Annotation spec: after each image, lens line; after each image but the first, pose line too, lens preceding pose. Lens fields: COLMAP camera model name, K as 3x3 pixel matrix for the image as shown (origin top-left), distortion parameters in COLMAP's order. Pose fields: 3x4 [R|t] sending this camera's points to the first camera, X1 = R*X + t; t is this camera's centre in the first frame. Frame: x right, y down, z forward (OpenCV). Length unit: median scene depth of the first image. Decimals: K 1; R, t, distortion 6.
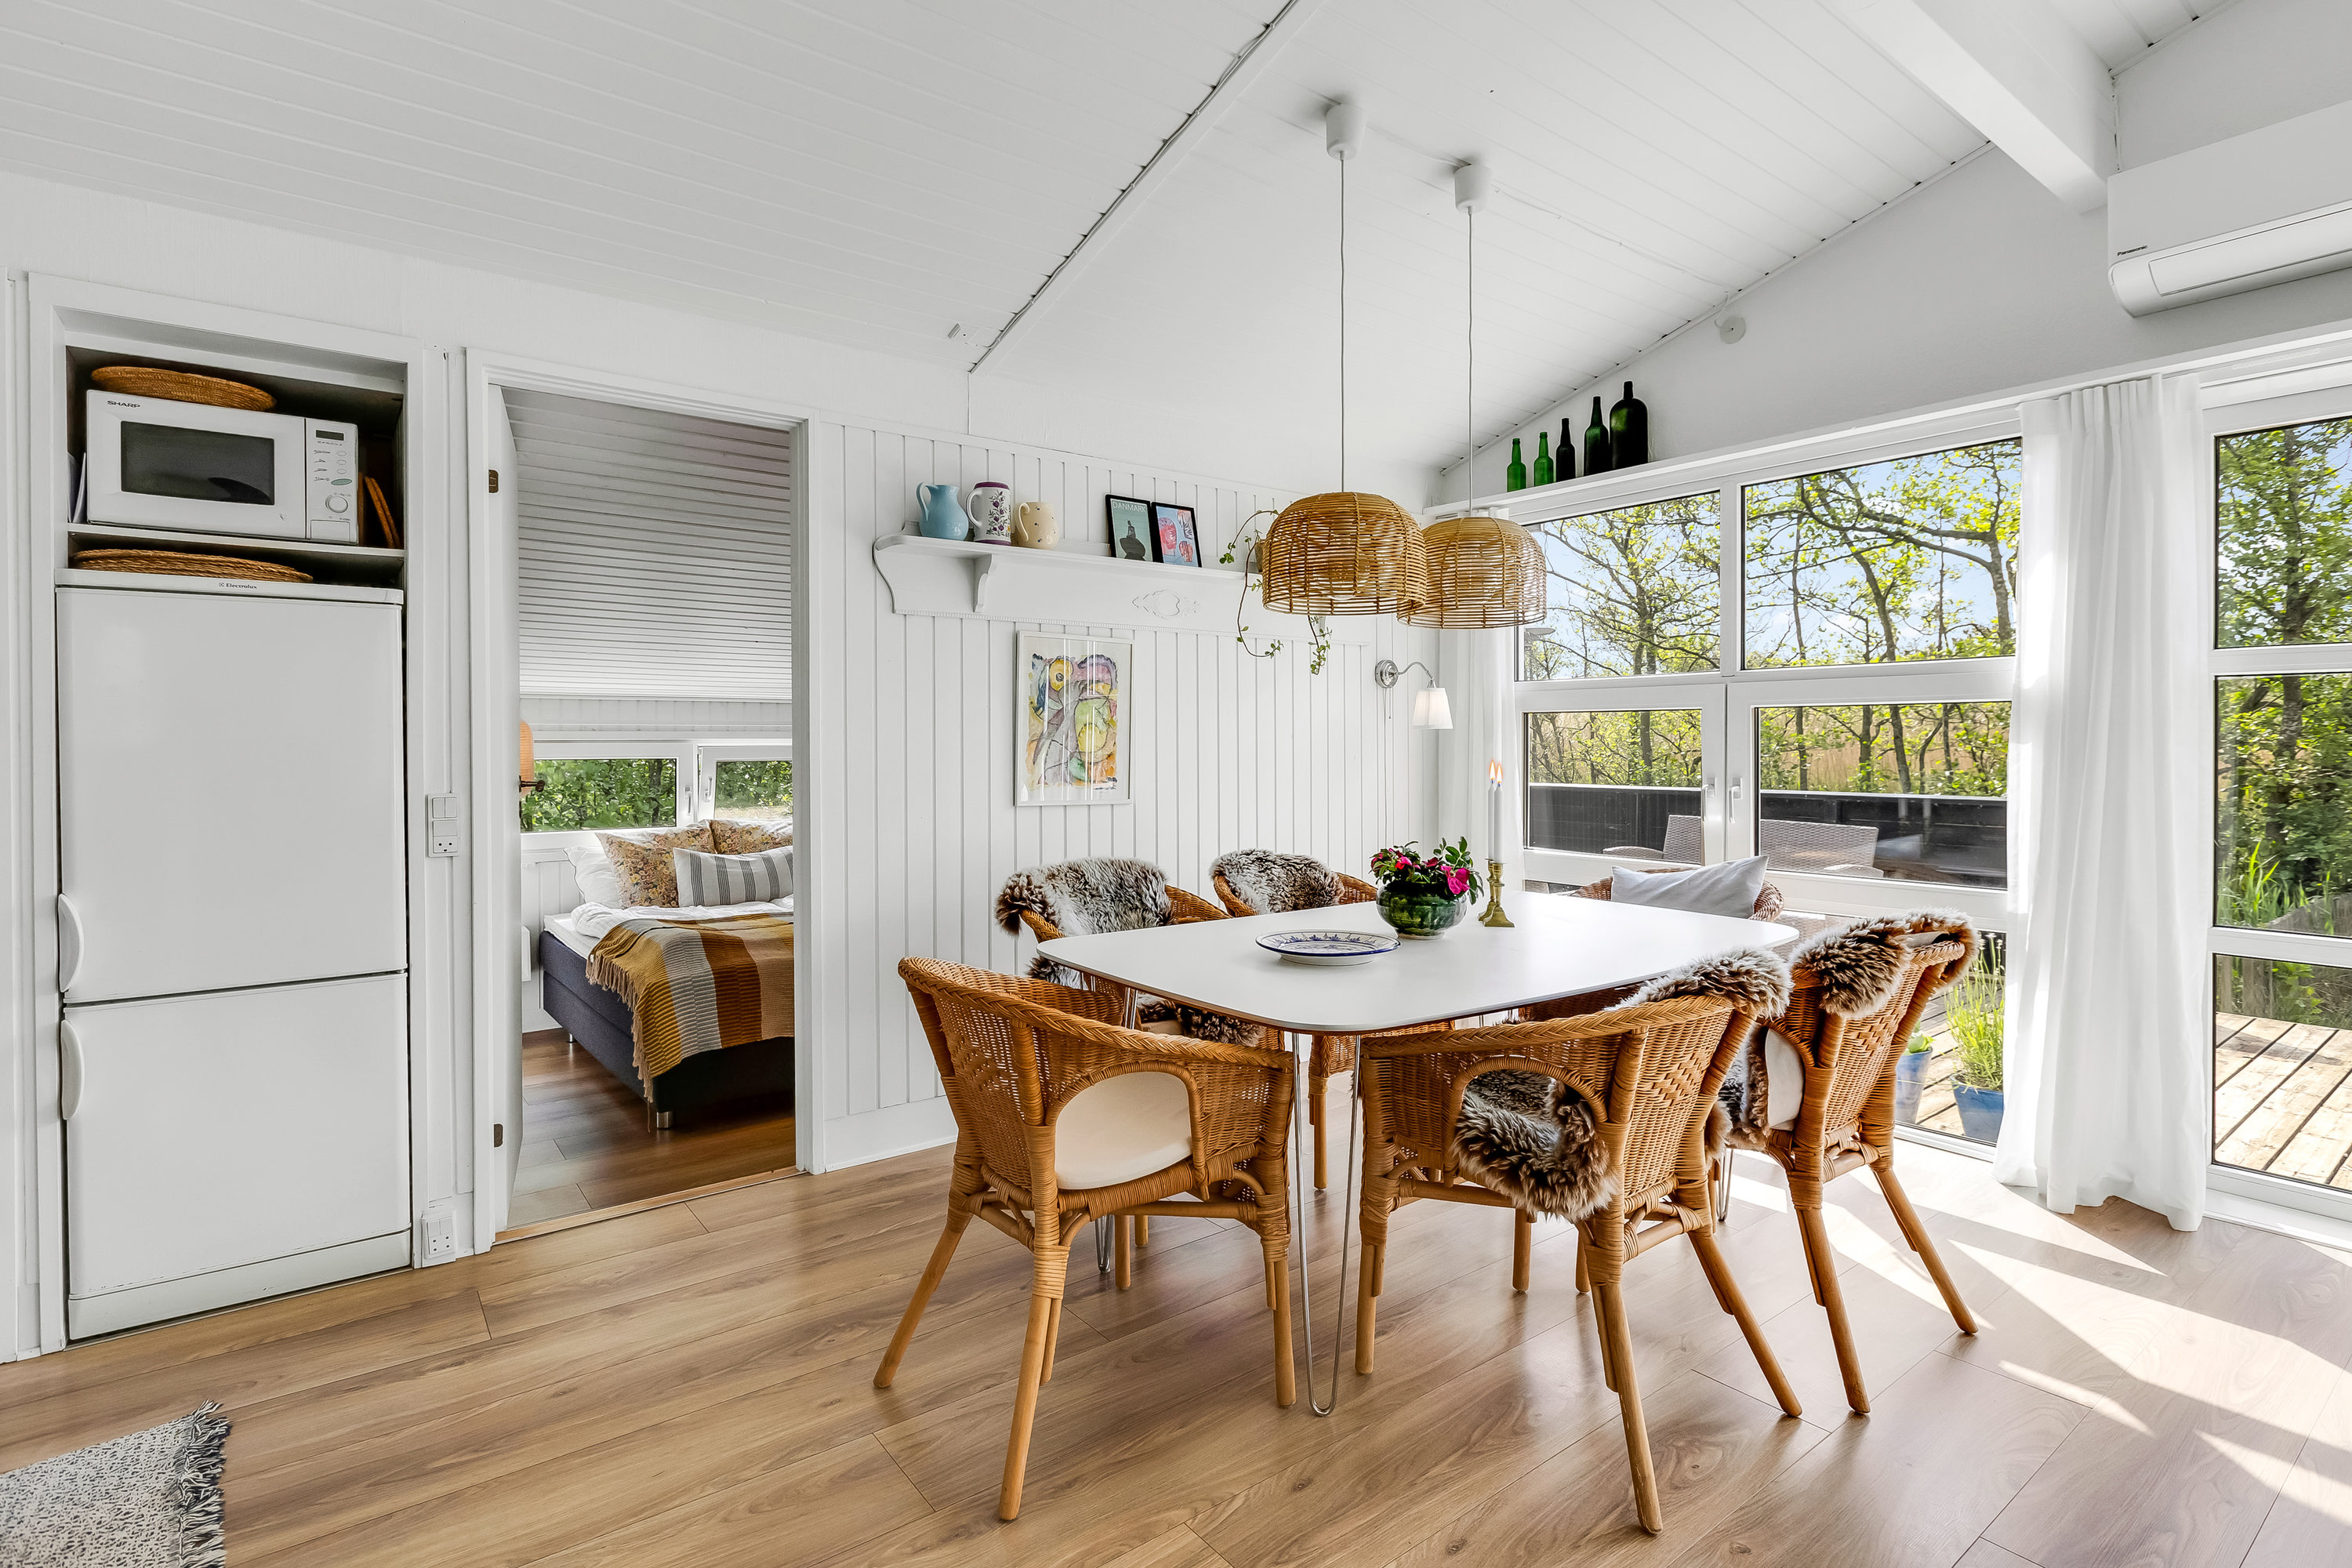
lens RADIAL K [[1166.4, 0, 1163.4], [0, 1166.4, 751.2], [0, 0, 1]] dist [-0.002133, -0.000389]
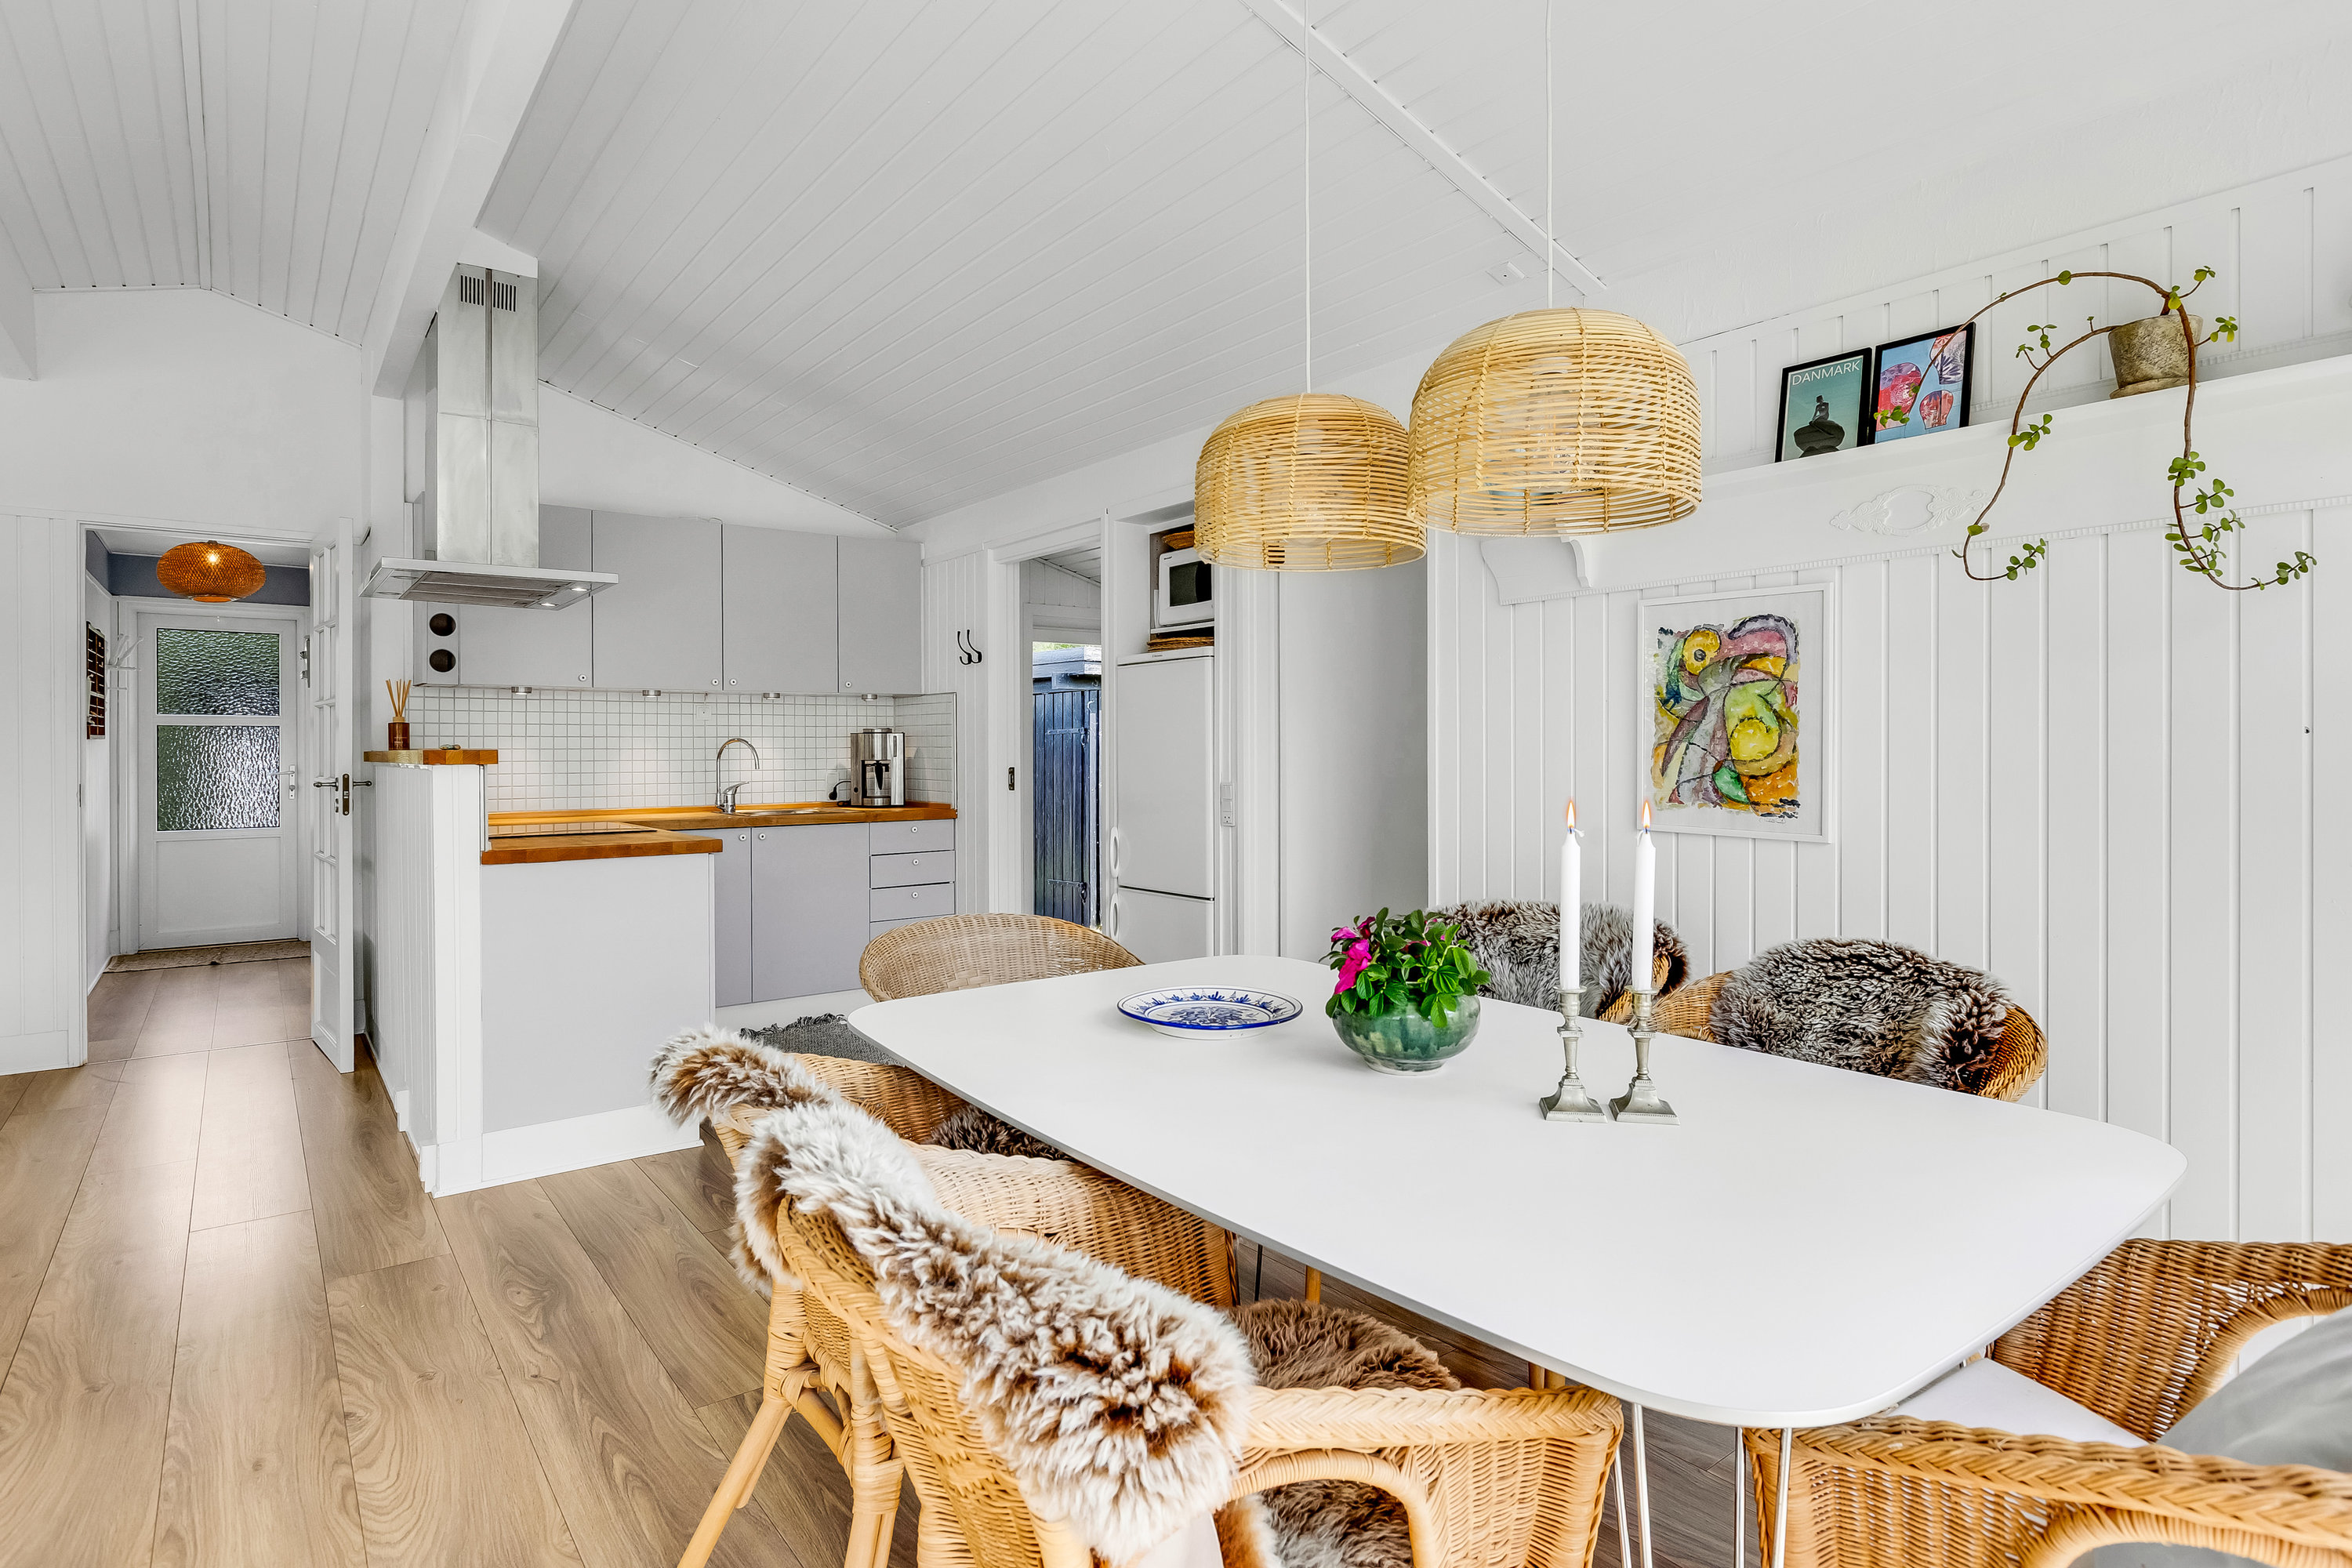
lens RADIAL K [[1166.4, 0, 1163.4], [0, 1166.4, 751.2], [0, 0, 1]] dist [-0.002133, -0.000389]
pose [[0.017892, 0.004449, -0.999830, 0.615876], [-0.007114, 0.999965, 0.004322, -0.005155], [0.999815, 0.007035, 0.017923, 0.652988]]
